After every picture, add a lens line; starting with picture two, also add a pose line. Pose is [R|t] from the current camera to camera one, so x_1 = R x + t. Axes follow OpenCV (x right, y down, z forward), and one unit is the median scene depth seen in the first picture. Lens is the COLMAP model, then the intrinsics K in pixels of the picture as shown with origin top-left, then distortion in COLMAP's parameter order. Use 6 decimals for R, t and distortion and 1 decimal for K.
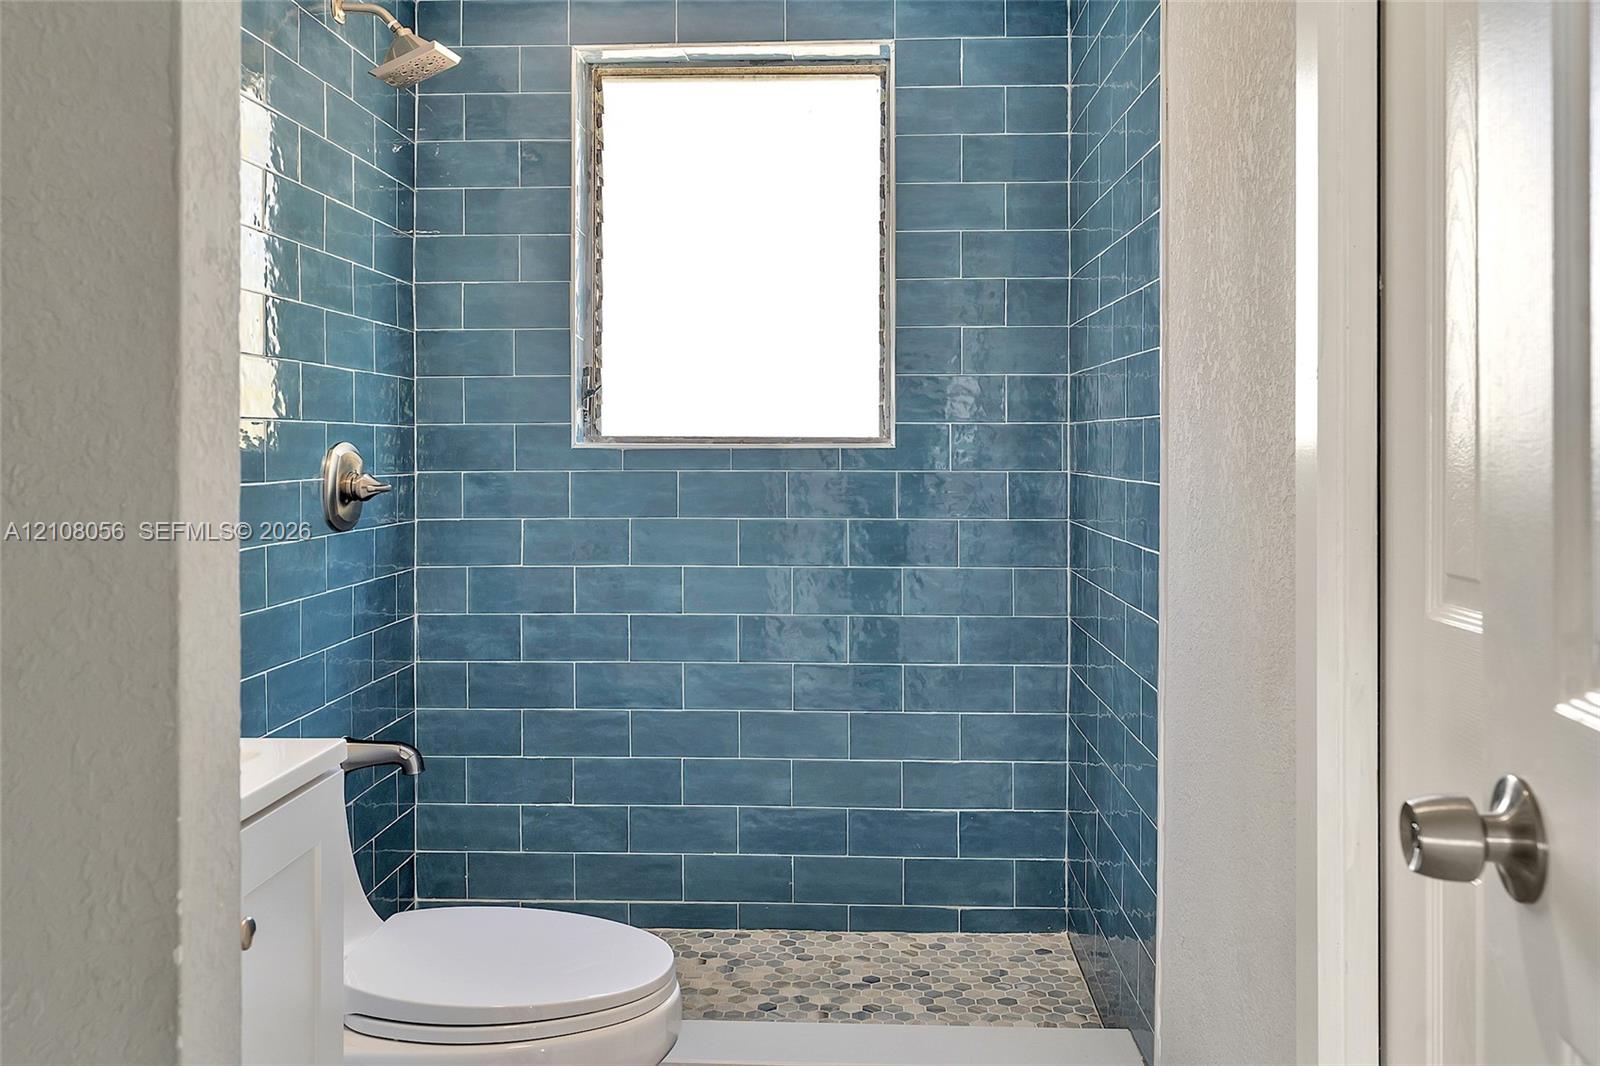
lens RADIAL K [[1304.5, 0, 793.7], [0, 1304.5, 452.2], [0, 0, 1]] dist [0.002790, 0.005698]
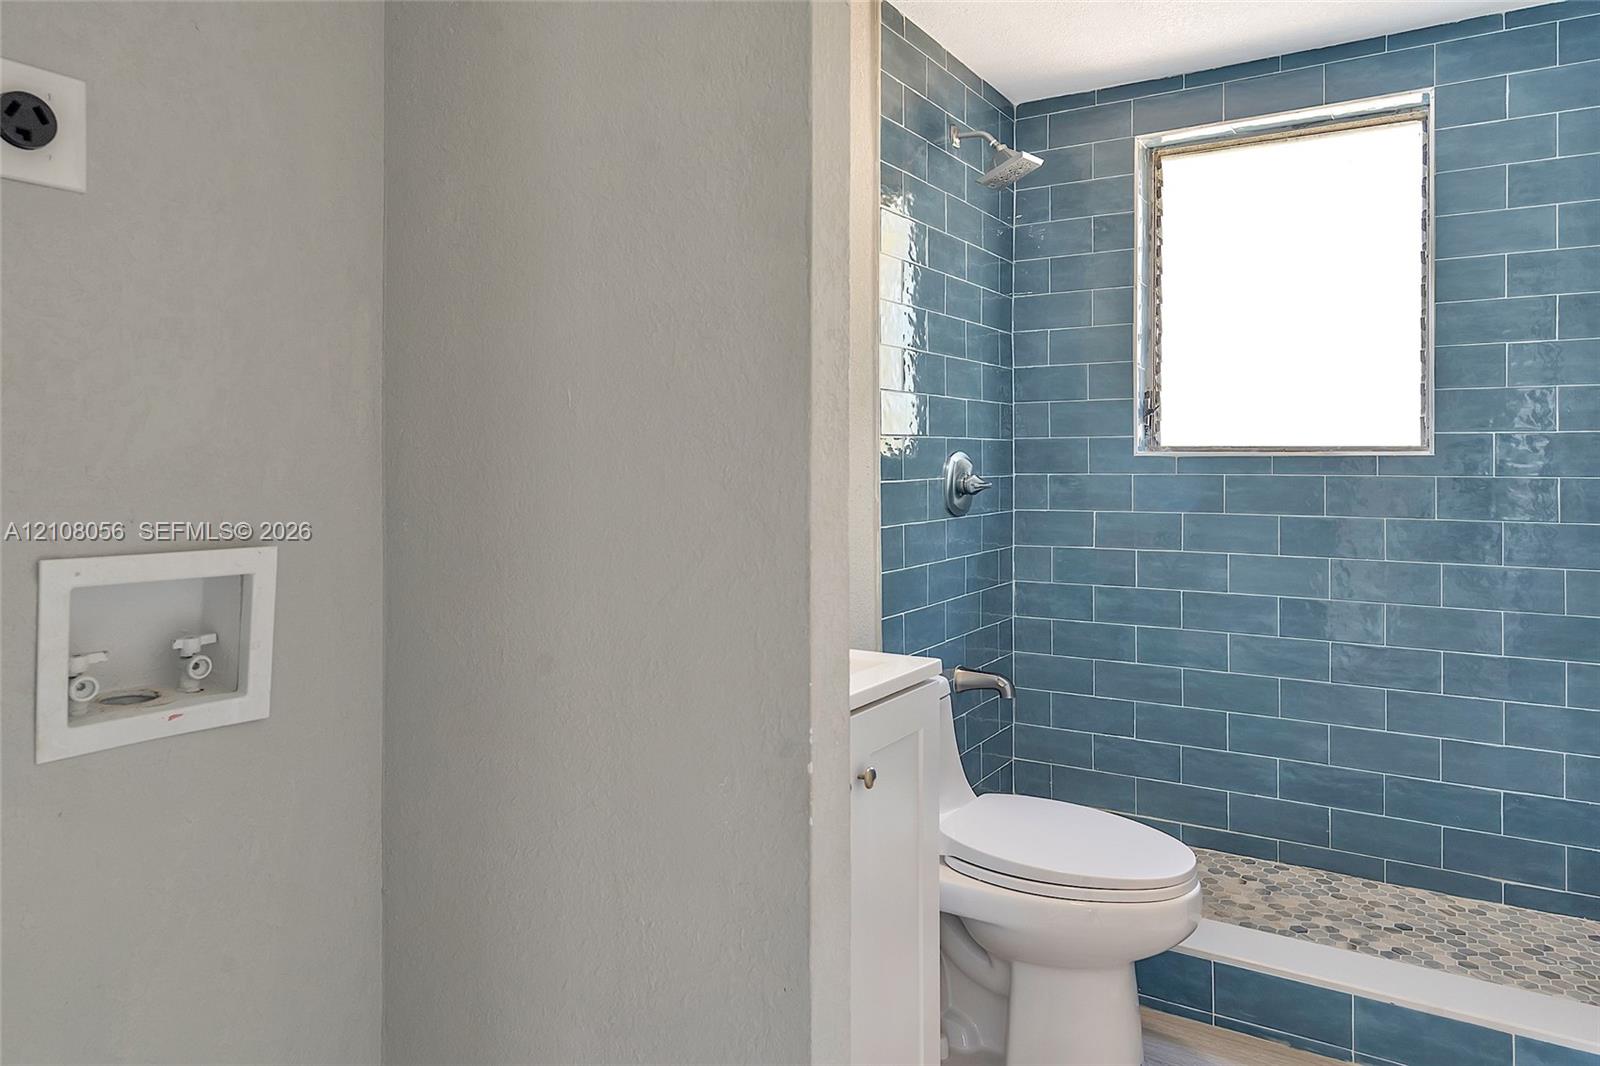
lens RADIAL K [[1038.3, 0, 797.0], [0, 1038.3, 462.7], [0, 0, 1]] dist [-0.001764, 0.001313]
pose [[0.871696, 0.001906, -0.490044, 0.037913], [-0.000515, 0.999995, 0.002973, 0.000531], [0.490047, -0.002339, 0.871693, -0.033975]]
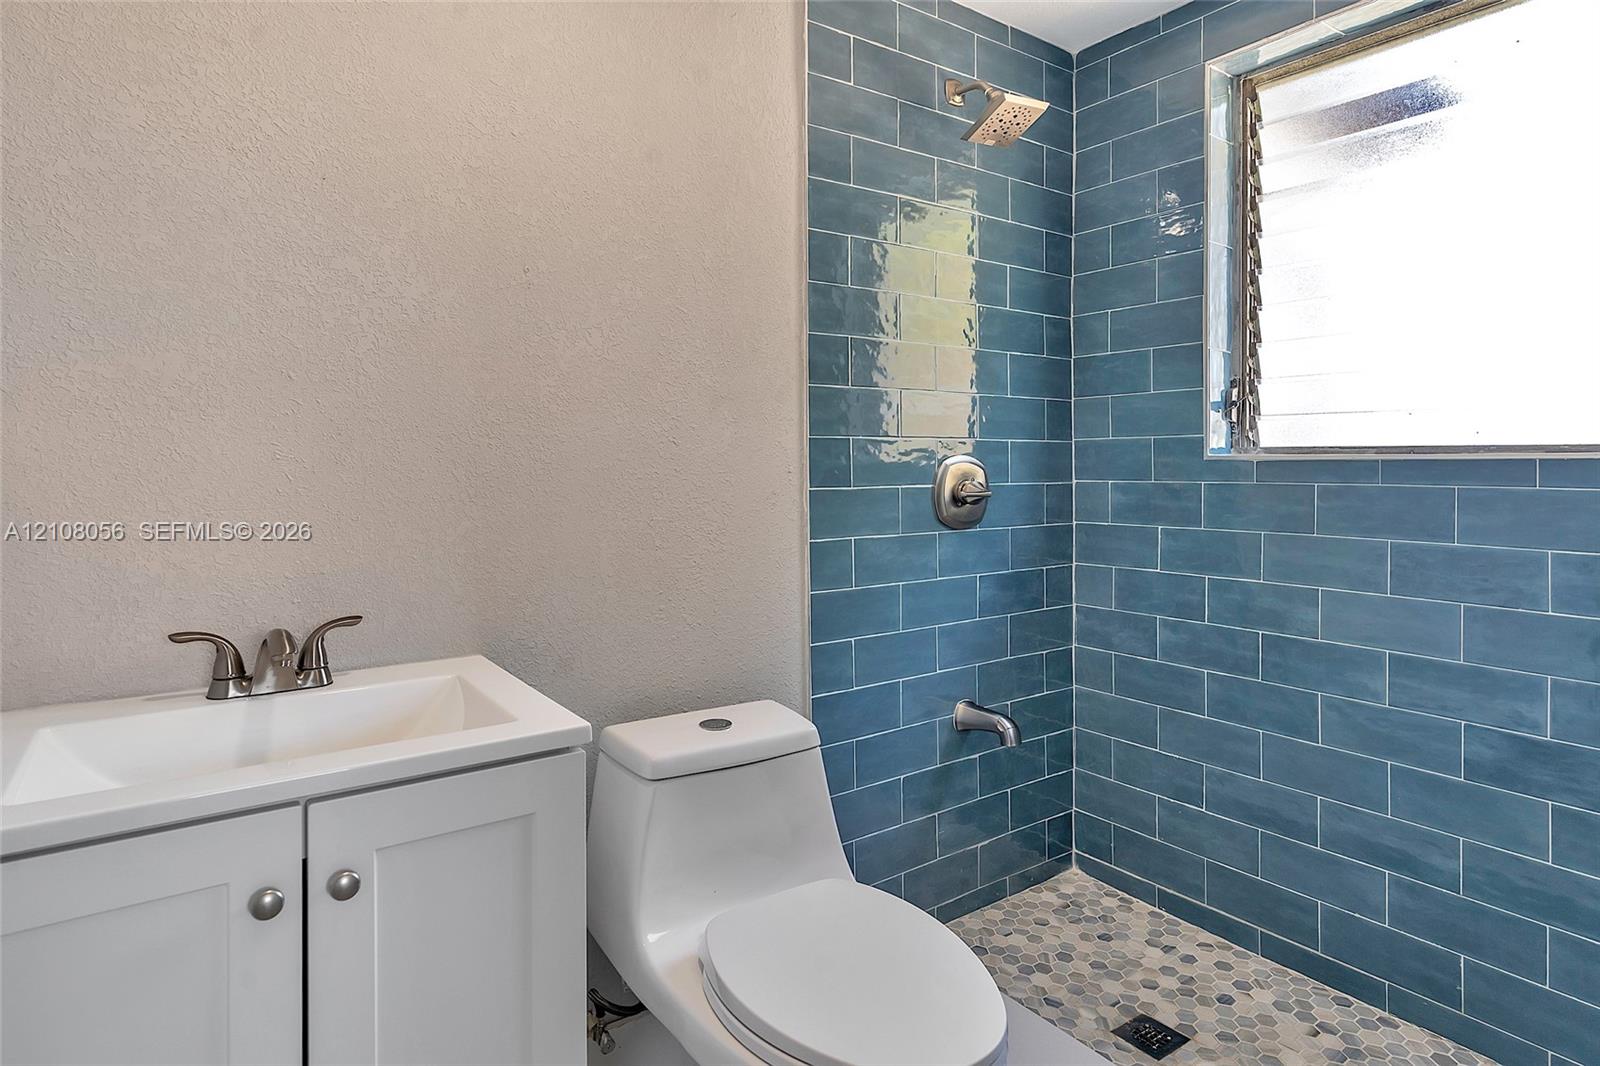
lens RADIAL K [[877.0, 0, 802.3], [0, 877.0, 468.9], [0, 0, 1]] dist [-0.002482, 0.000935]
pose [[0.623588, 0.004738, -0.781739, 0.170227], [-0.001200, 0.999986, 0.005103, 0.000979], [0.781753, -0.002244, 0.623585, 0.334960]]
